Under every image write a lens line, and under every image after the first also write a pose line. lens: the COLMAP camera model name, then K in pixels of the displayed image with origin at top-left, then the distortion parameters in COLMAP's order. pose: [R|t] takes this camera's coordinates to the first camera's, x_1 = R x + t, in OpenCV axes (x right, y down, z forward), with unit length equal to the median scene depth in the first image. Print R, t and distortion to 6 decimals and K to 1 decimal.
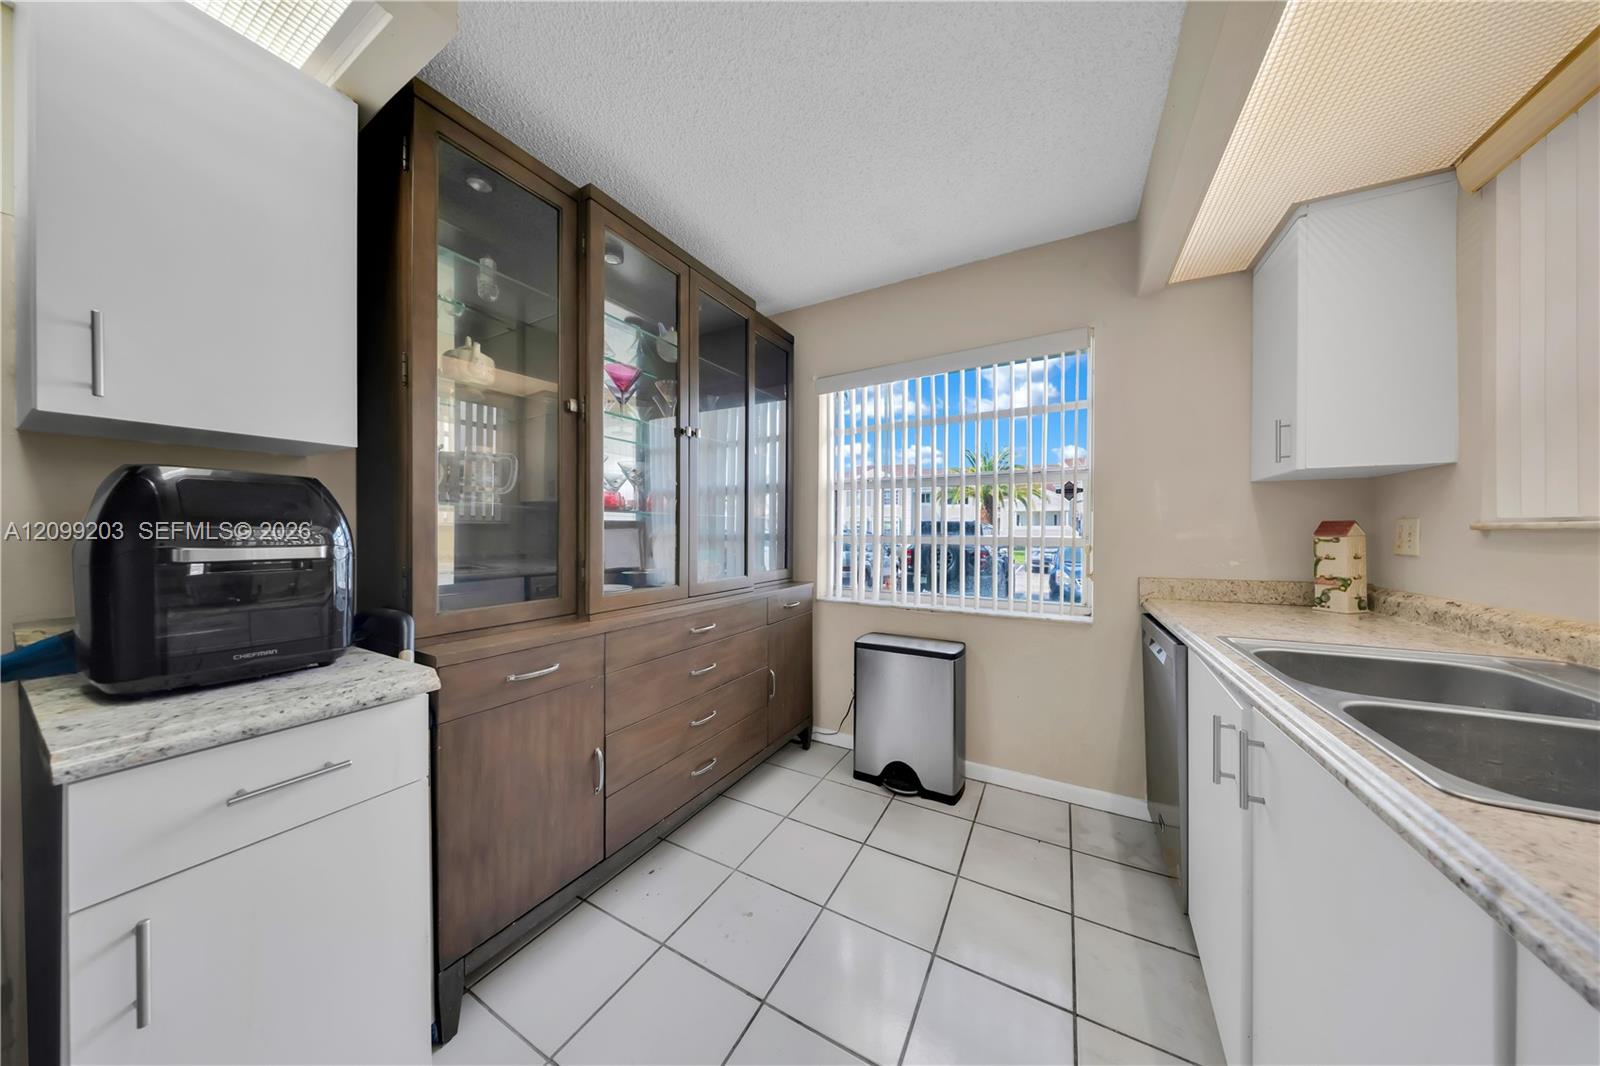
lens RADIAL K [[472.6, 0, 798.0], [0, 472.6, 535.9], [0, 0, 1]] dist [-0.004849, -0.000133]
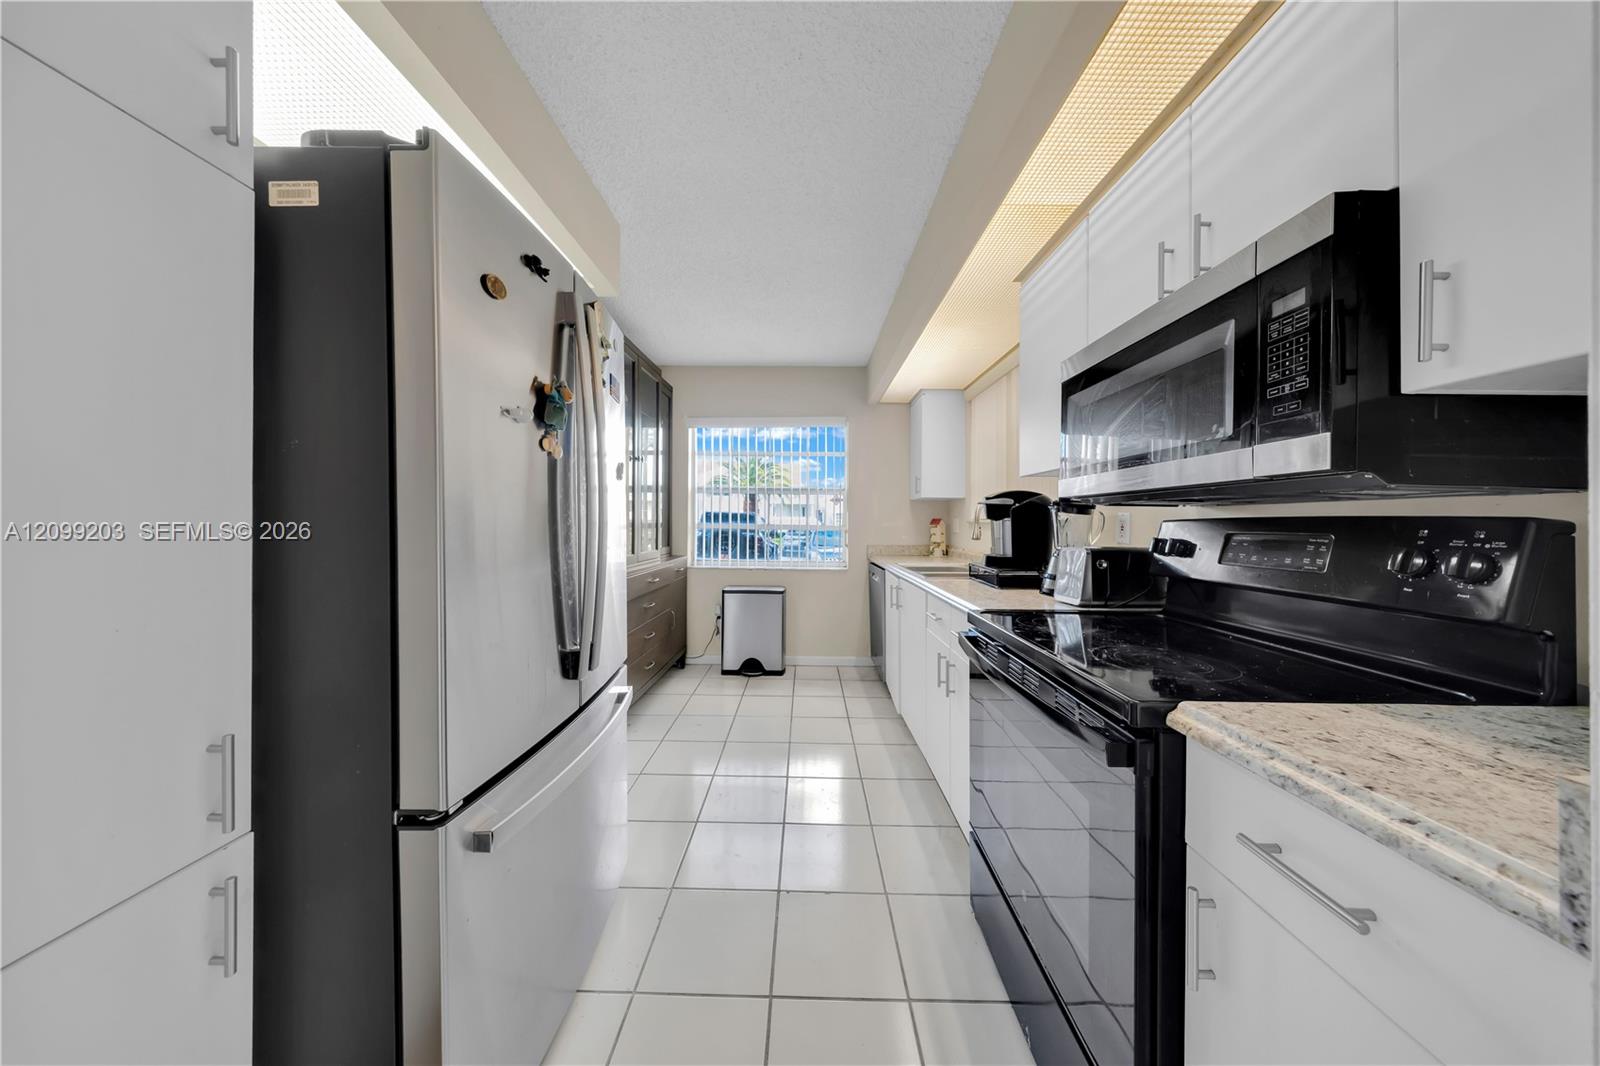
lens RADIAL K [[472.6, 0, 800.0], [0, 472.6, 526.5], [0, 0, 1]] dist [-0.004849, -0.000133]
pose [[0.880118, 0.000467, 0.474755, -0.433842], [-0.002500, 0.999990, 0.003651, 0.001152], [-0.474748, -0.004400, 0.880111, -0.566222]]
